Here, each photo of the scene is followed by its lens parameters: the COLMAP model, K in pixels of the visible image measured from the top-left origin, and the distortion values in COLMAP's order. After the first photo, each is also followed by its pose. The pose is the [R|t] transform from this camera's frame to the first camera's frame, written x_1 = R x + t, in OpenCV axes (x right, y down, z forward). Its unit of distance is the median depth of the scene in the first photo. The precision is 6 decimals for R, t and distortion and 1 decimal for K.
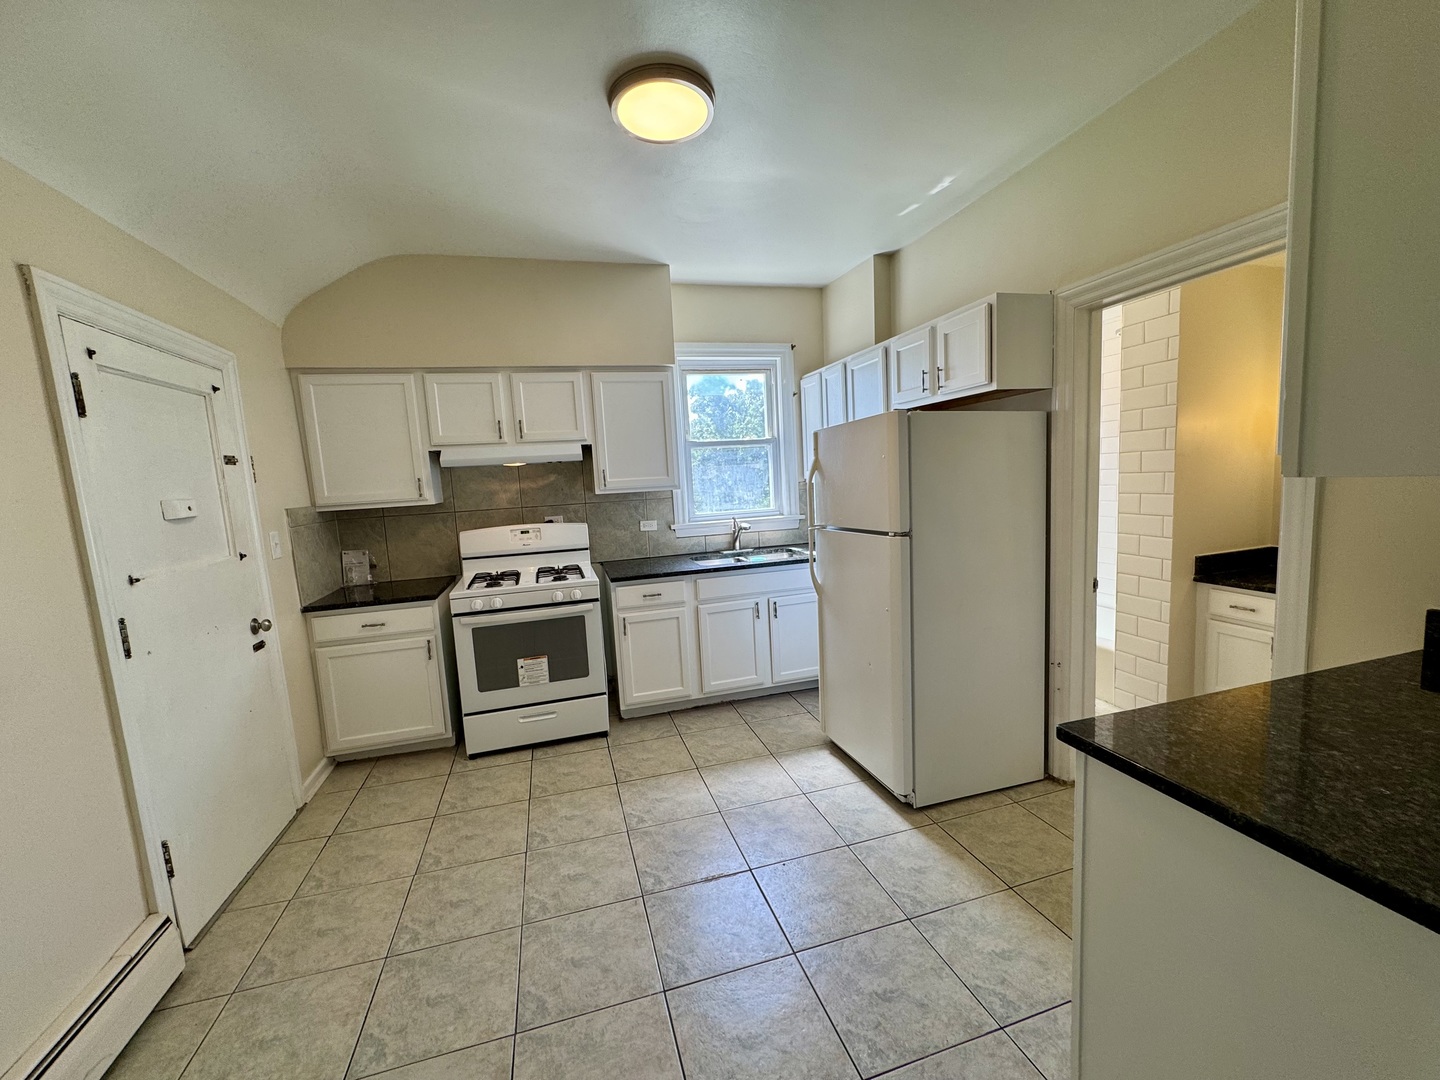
lens RADIAL K [[577.5, 0, 724.8], [0, 577.5, 545.8], [0, 0, 1]] dist [-0.000764, -0.000204]
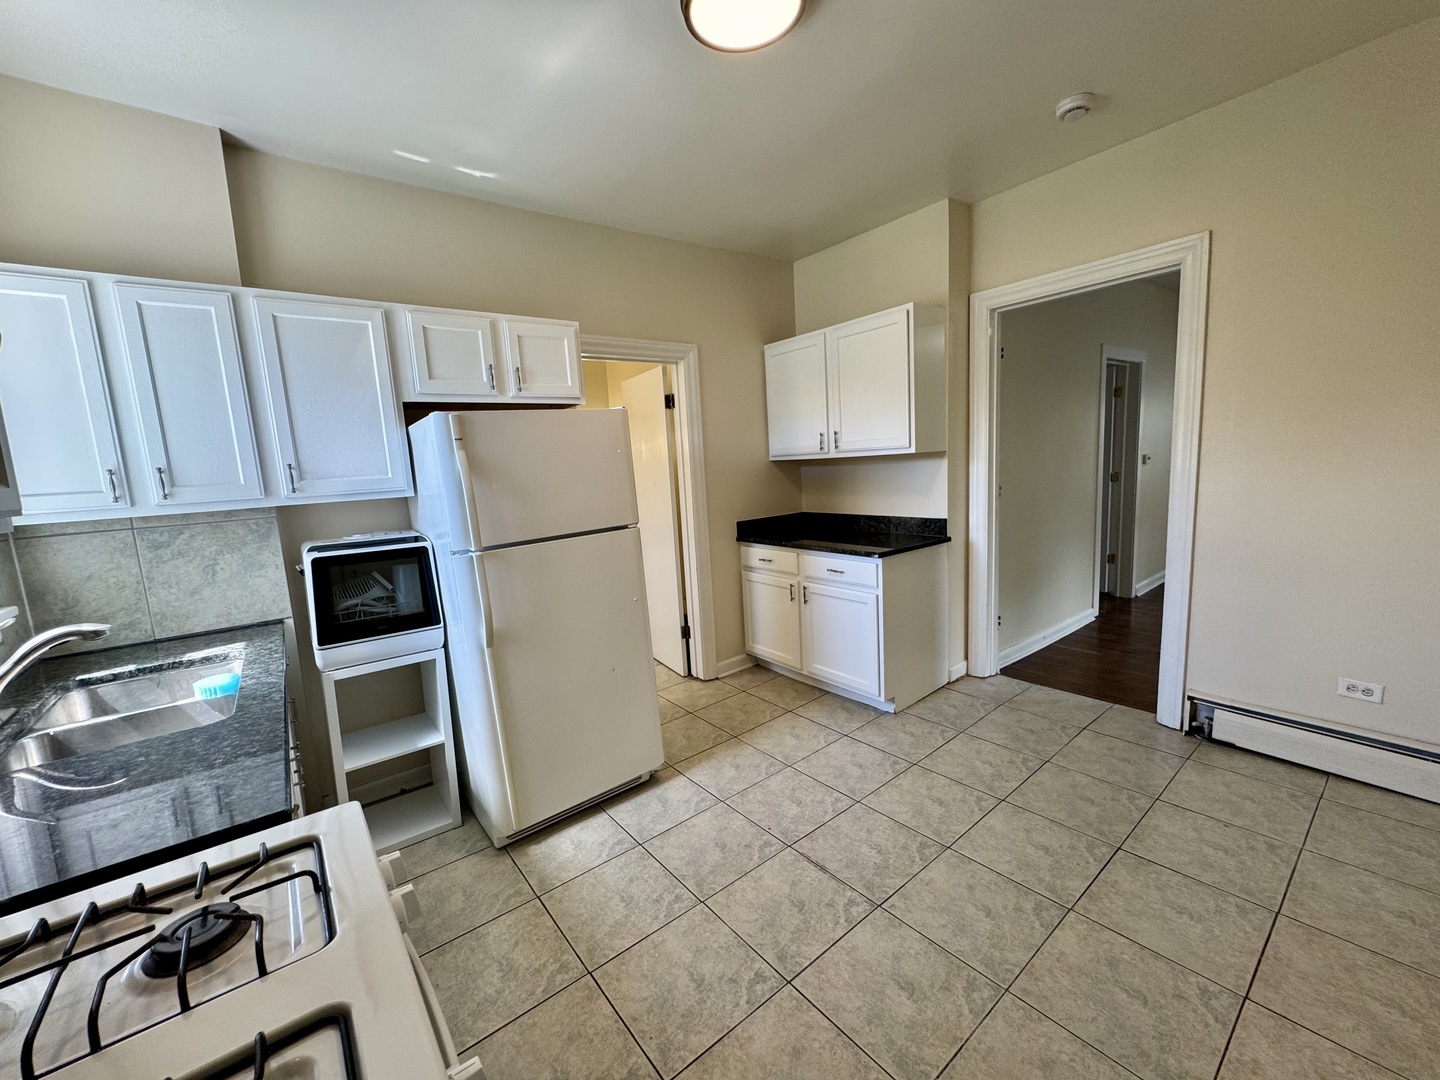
lens RADIAL K [[577.5, 0, 728.2], [0, 577.5, 537.0], [0, 0, 1]] dist [-0.000764, -0.000204]
pose [[-0.367779, -0.041042, 0.929007, -0.592755], [0.197030, 0.972904, 0.120983, -0.071066], [-0.908800, 0.227537, -0.349727, 0.957917]]
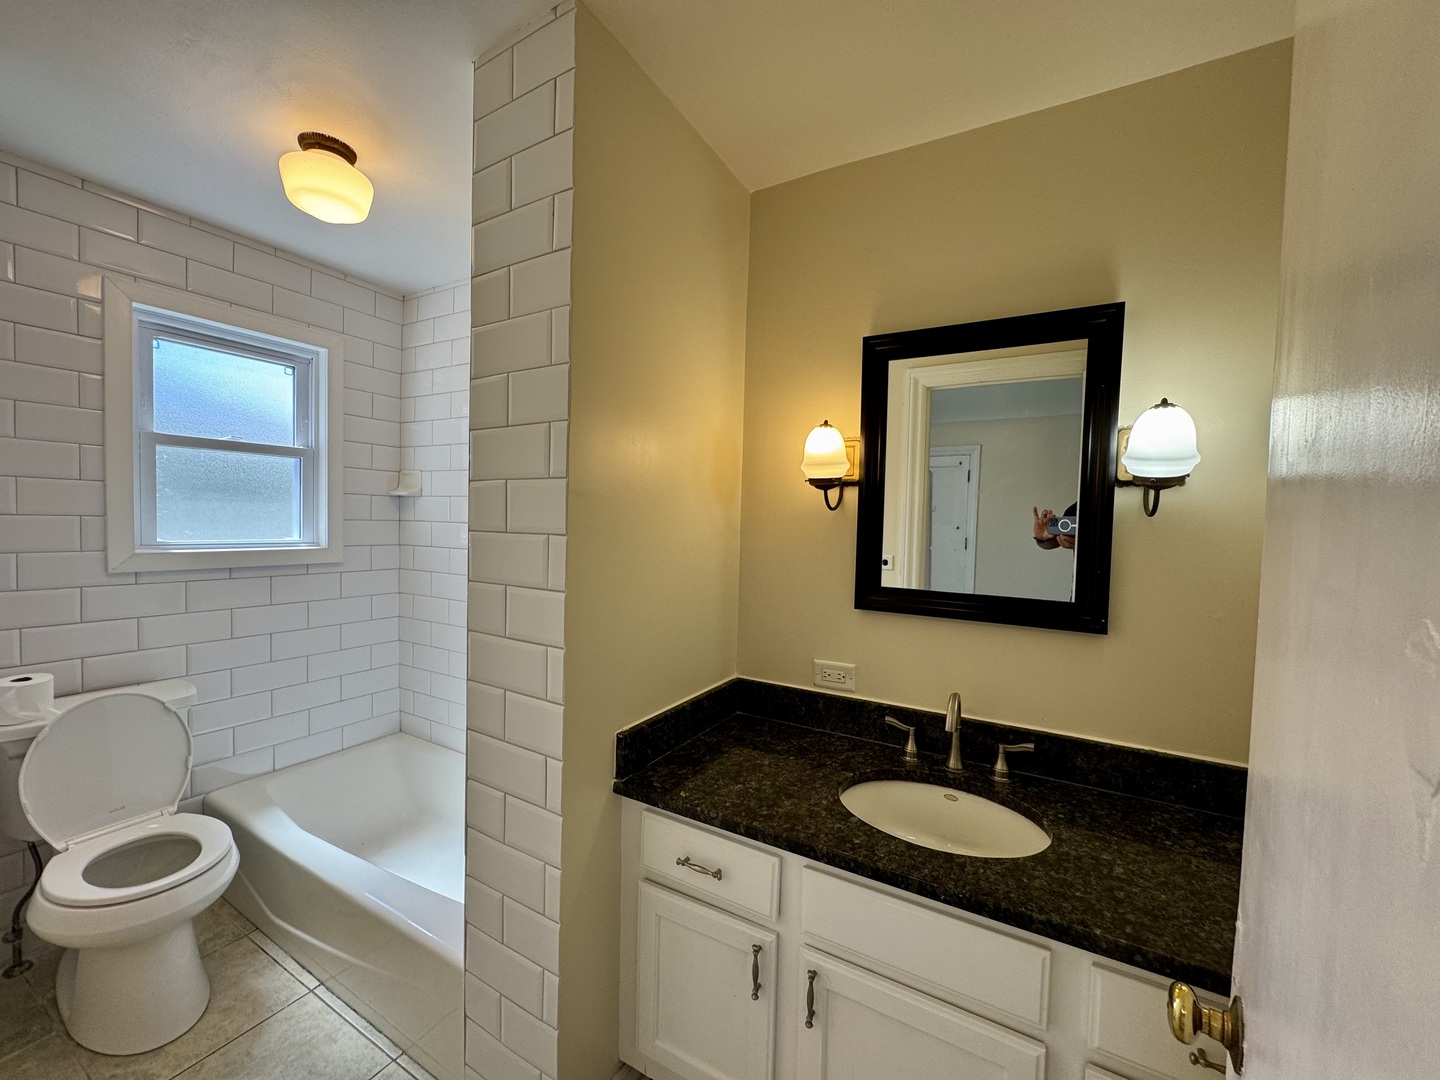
lens RADIAL K [[577.5, 0, 723.2], [0, 577.5, 540.4], [0, 0, 1]] dist [-0.000764, -0.000204]
pose [[0.715500, 0.052149, 0.696663, 0.566777], [0.014620, 0.995874, -0.089561, -0.085289], [-0.698459, 0.074266, 0.711786, 0.629890]]
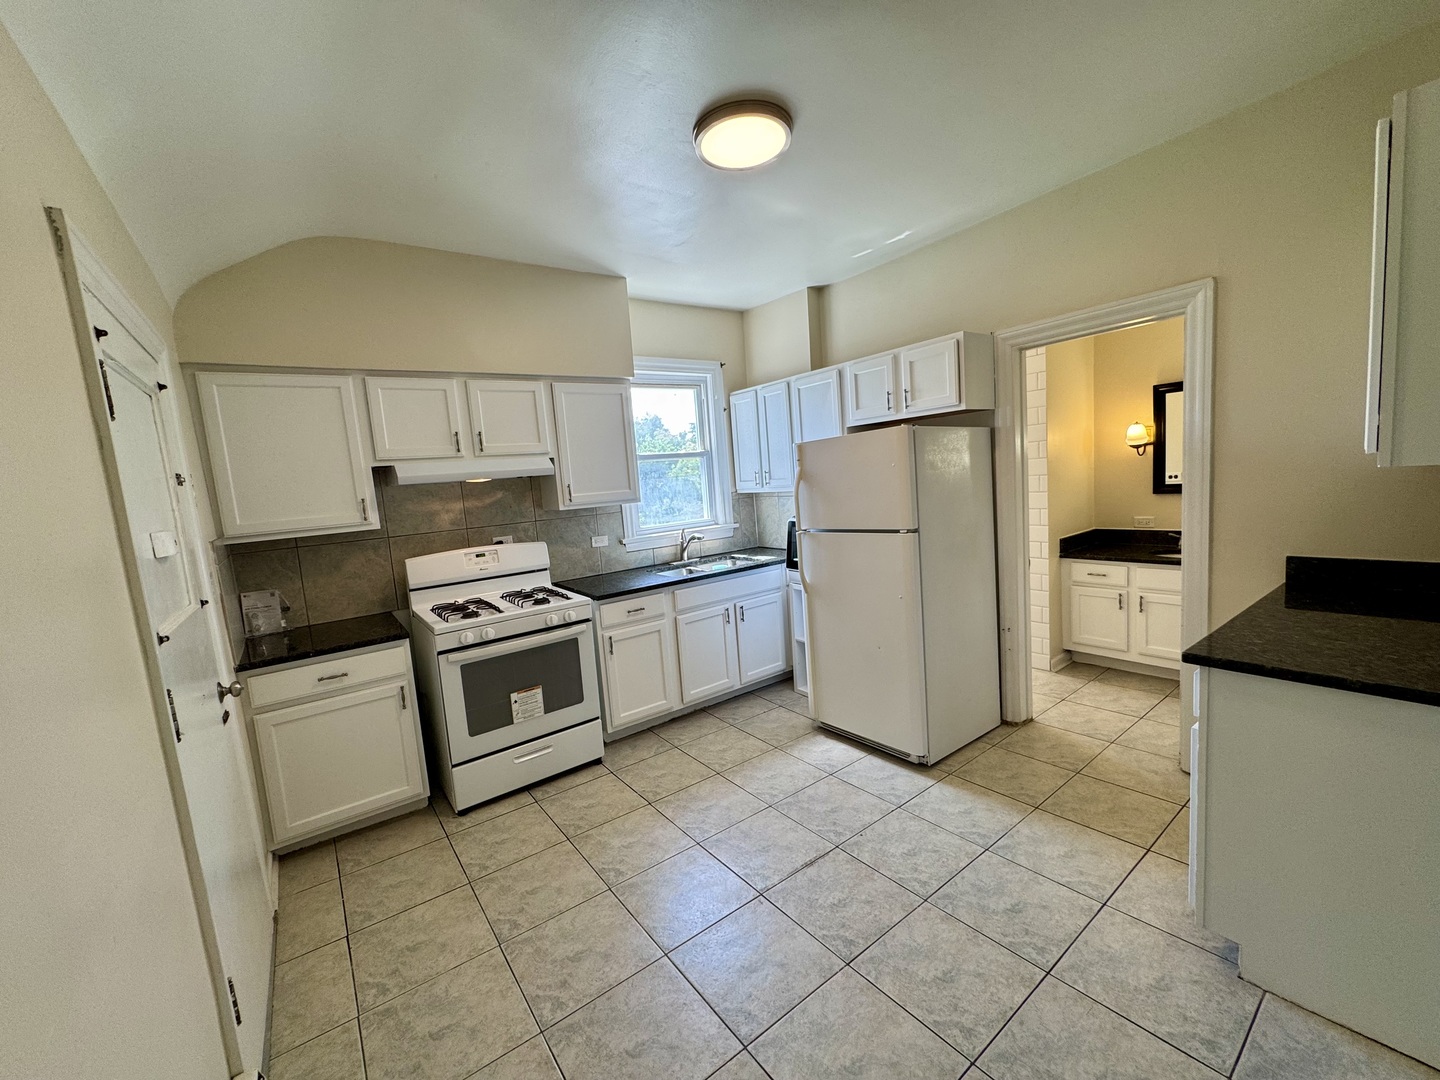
lens RADIAL K [[577.5, 0, 722.0], [0, 577.5, 545.7], [0, 0, 1]] dist [-0.000764, -0.000204]
pose [[0.937681, -0.059686, 0.342334, -0.357080], [0.068590, 0.997547, -0.013950, -0.000102], [-0.340662, 0.036562, 0.939475, 0.027809]]
